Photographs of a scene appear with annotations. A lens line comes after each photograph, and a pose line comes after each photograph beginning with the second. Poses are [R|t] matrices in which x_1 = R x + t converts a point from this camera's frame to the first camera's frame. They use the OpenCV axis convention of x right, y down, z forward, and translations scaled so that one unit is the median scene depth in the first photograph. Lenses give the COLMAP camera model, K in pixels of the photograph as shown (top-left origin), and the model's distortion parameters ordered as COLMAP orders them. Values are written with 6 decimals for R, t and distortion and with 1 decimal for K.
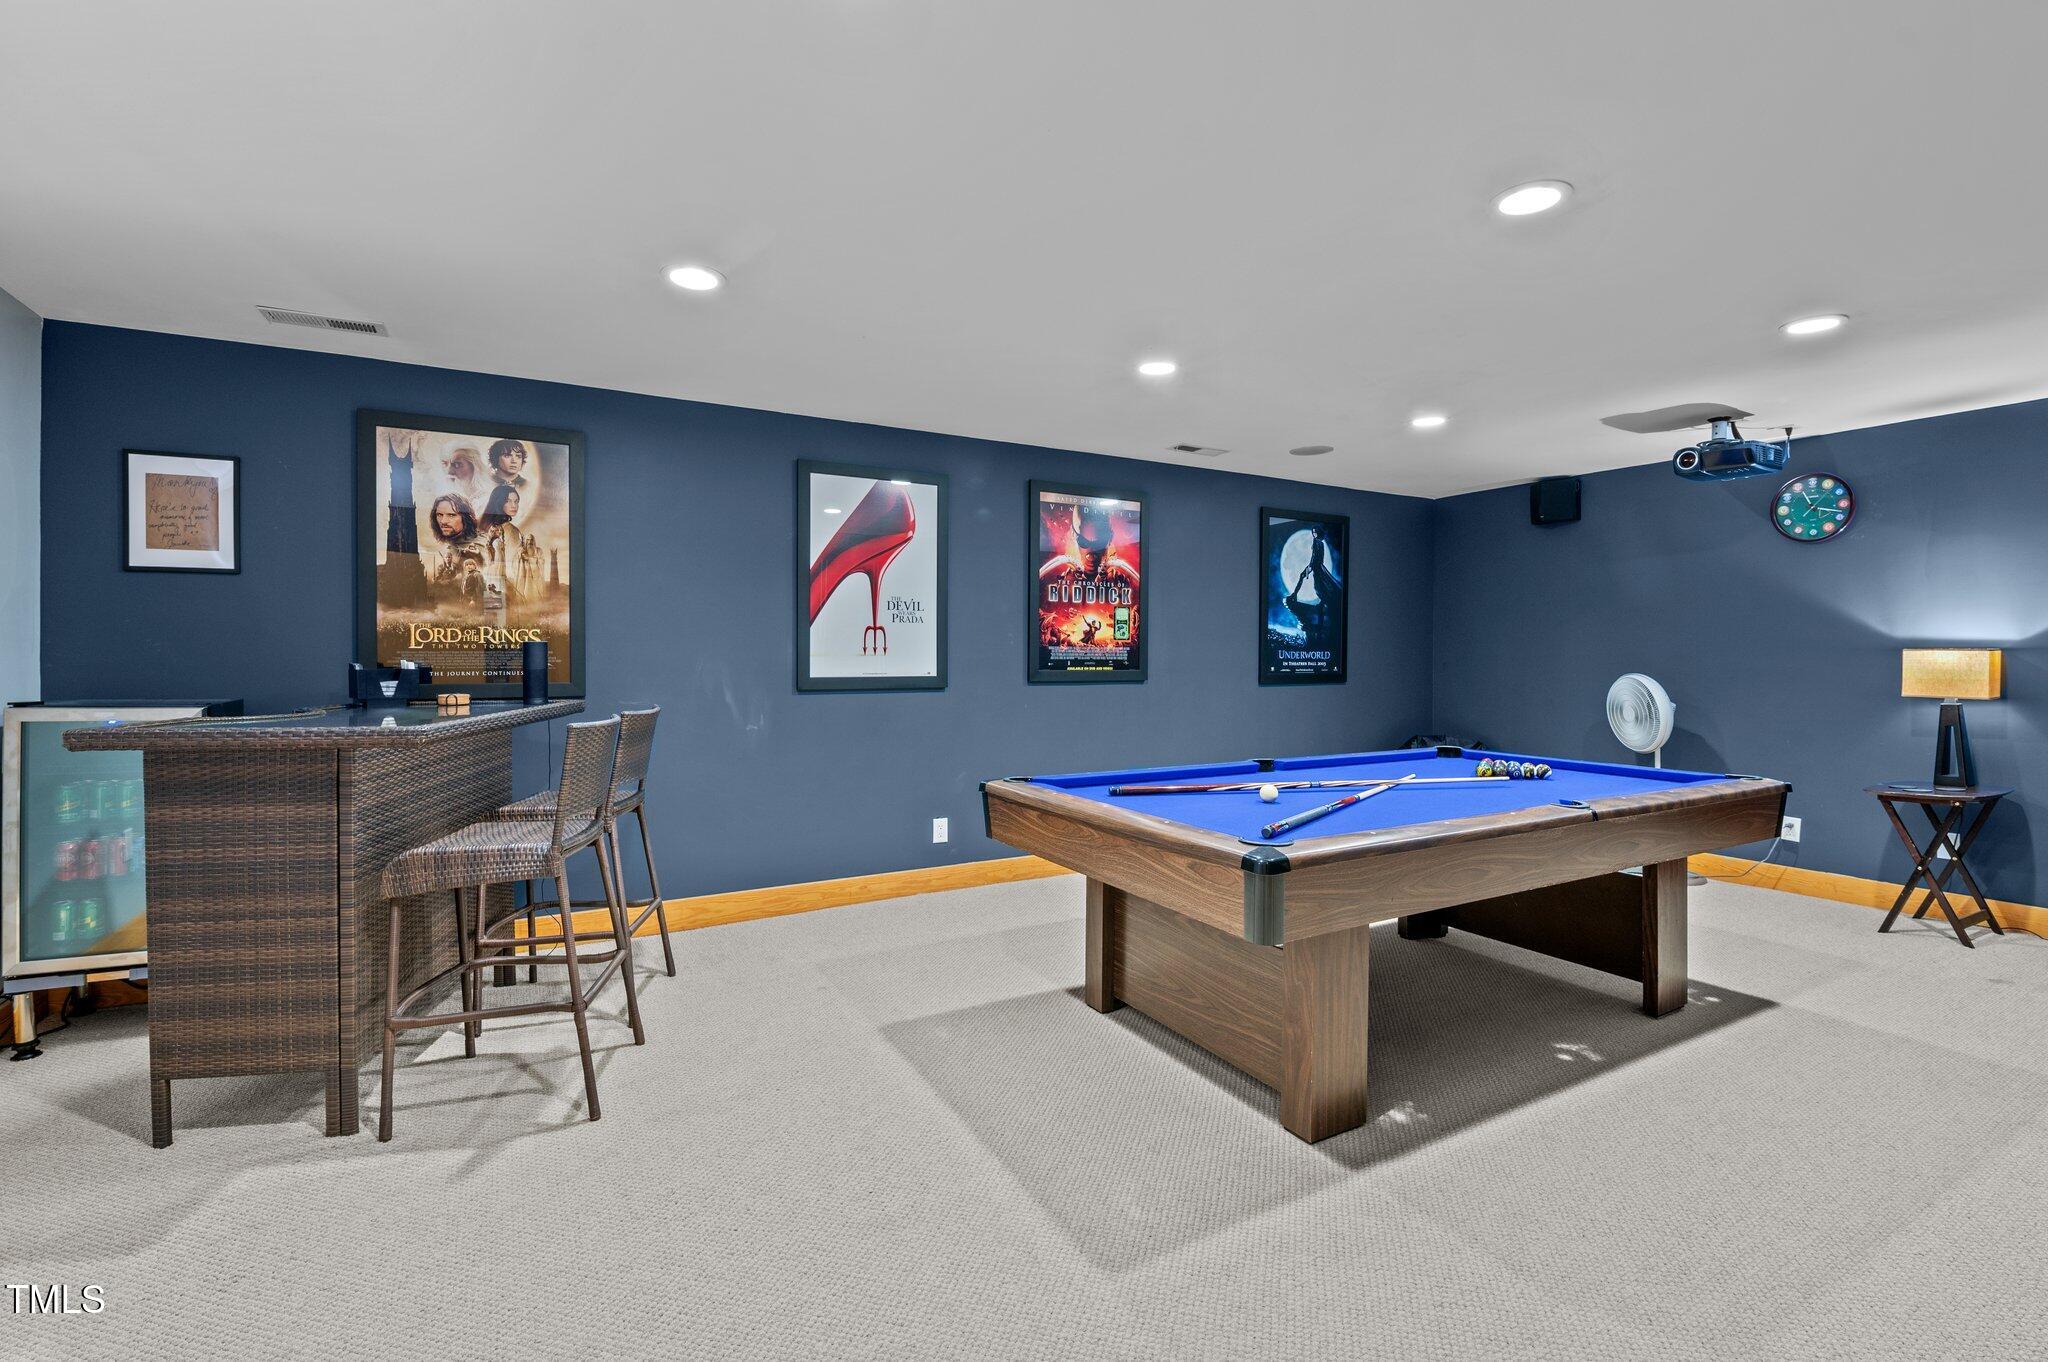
lens RADIAL K [[890.7, 0, 1004.6], [0, 890.7, 668.4], [0, 0, 1]] dist [0.000277, -0.011623]
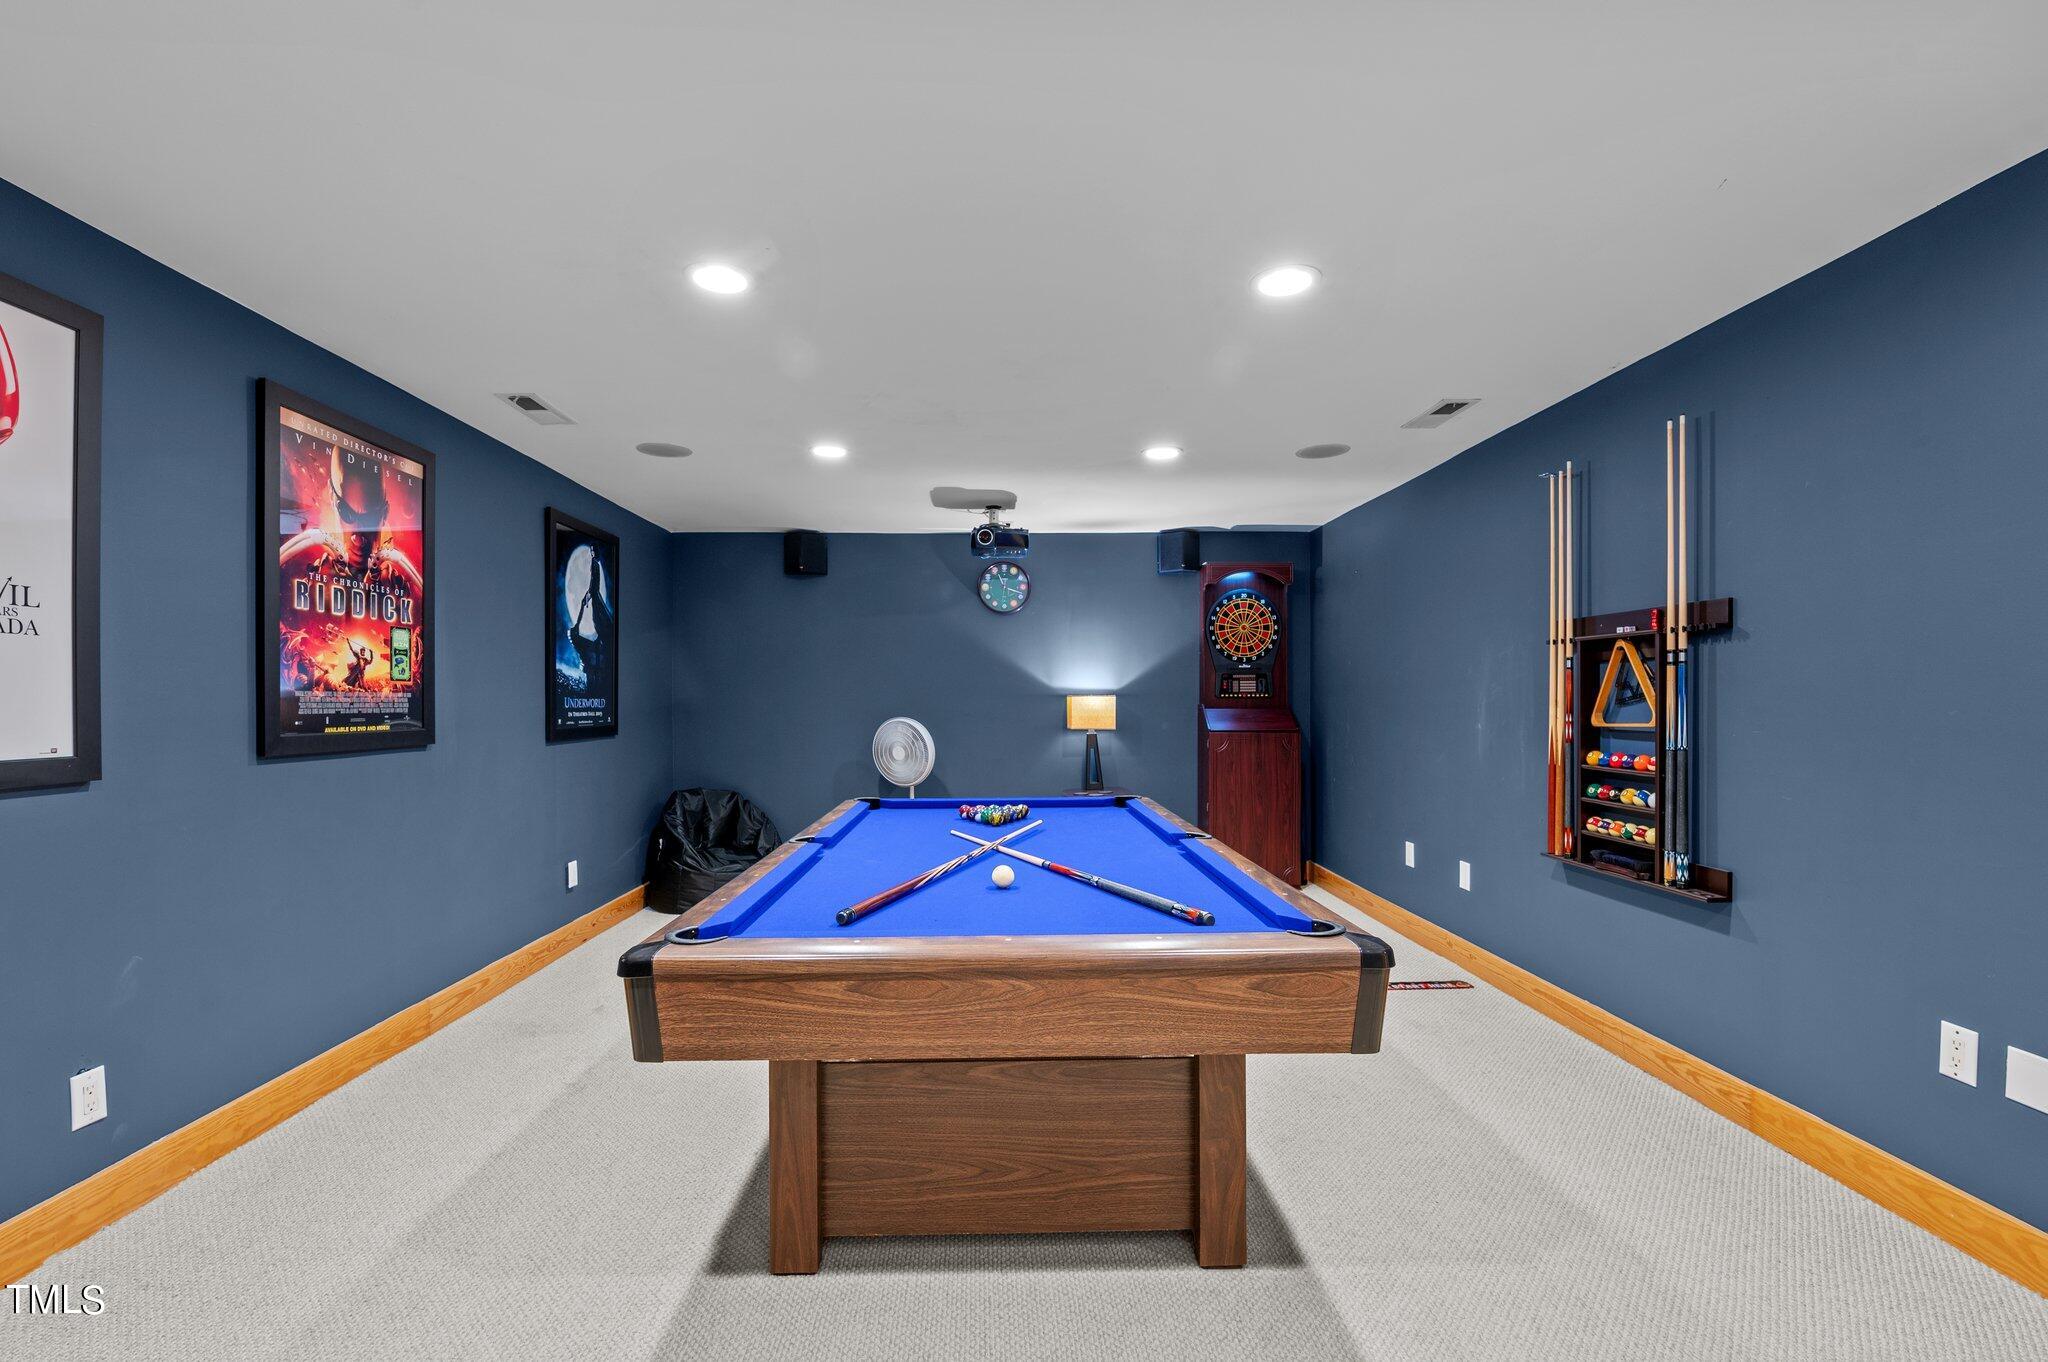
lens RADIAL K [[890.7, 0, 1011.7], [0, 890.7, 707.8], [0, 0, 1]] dist [0.000277, -0.011623]
pose [[0.457577, -0.012120, 0.889087, -0.231584], [0.018697, 0.999817, 0.004007, -0.008121], [-0.888973, 0.014790, 0.457720, 0.352638]]
